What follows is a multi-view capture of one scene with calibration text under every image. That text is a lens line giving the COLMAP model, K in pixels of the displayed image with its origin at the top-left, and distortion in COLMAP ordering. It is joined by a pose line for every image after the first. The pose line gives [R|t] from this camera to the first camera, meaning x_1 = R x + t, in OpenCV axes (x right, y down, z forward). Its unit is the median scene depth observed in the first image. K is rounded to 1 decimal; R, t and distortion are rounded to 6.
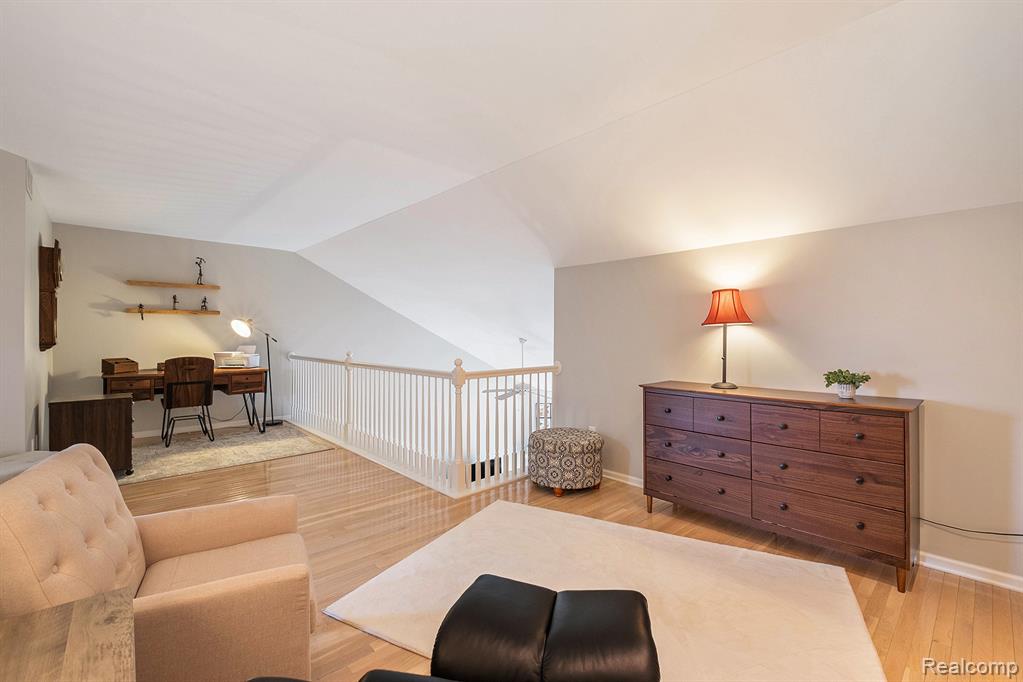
lens RADIAL K [[445.4, 0, 508.9], [0, 445.4, 339.7], [0, 0, 1]] dist [0.000489, -0.001114]
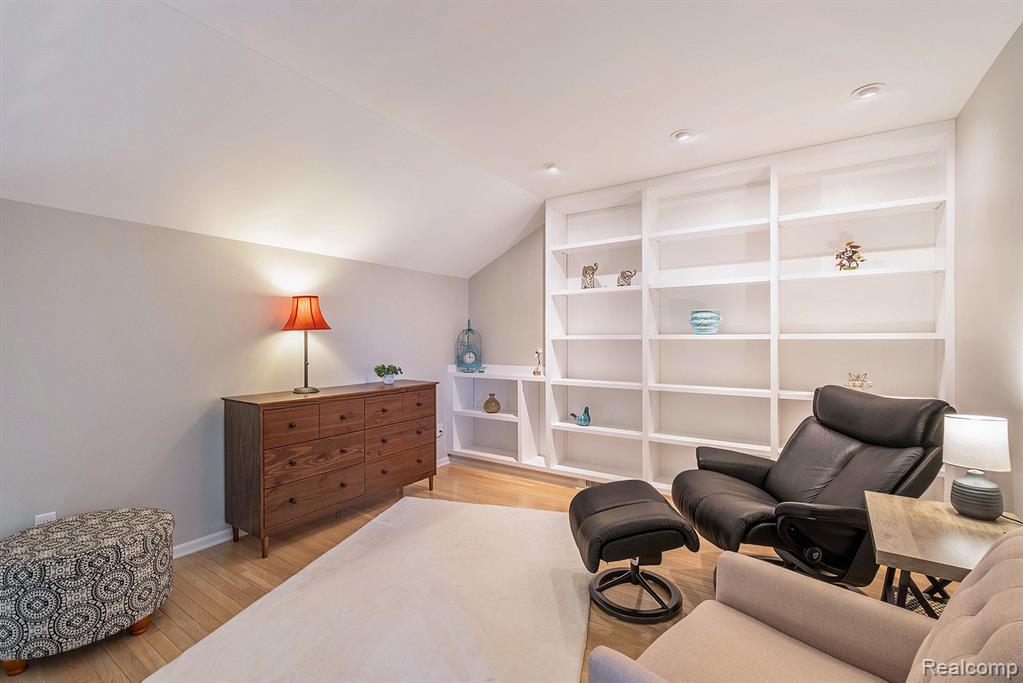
lens RADIAL K [[445.4, 0, 518.2], [0, 445.4, 335.4], [0, 0, 1]] dist [0.000489, -0.001114]
pose [[-0.244334, 0.009184, 0.969648, -1.578784], [0.009477, 0.999930, -0.007083, -0.027612], [-0.969645, 0.007459, -0.244404, 1.975160]]
